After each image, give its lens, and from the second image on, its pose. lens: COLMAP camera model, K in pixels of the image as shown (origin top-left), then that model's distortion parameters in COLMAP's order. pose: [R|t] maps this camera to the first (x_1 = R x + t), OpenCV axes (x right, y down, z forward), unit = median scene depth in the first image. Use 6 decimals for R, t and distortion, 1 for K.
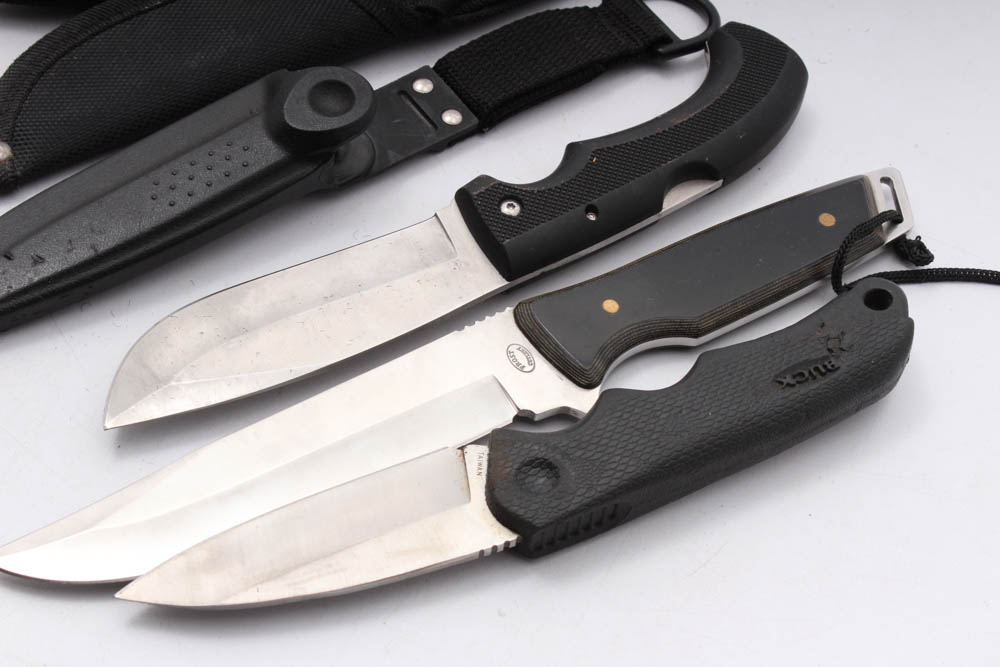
lens RADIAL K [[2096.0, 0, 500.0], [0, 2096.0, 333.5], [0, 0, 1]] dist [0.035118, 0.072097]
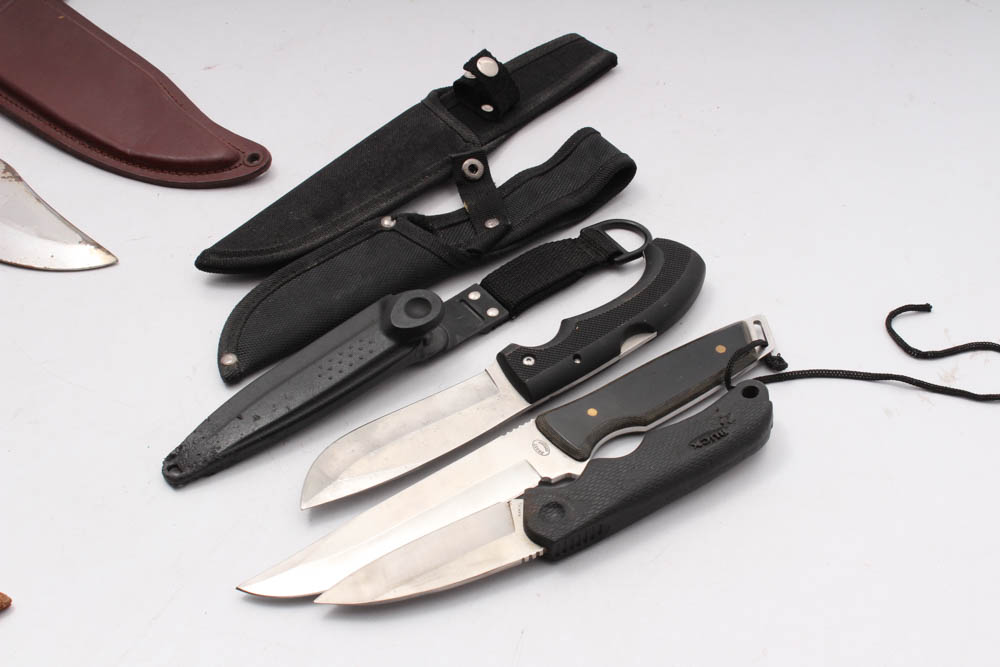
lens RADIAL K [[1631.9, 0, 500.0], [0, 1631.9, 333.5], [0, 0, 1]] dist [-0.014475, -0.019033]
pose [[0.991796, -0.104331, -0.073859, 0.082783], [0.096373, 0.989881, -0.104154, 0.053793], [0.083978, 0.096182, 0.991815, -0.312895]]
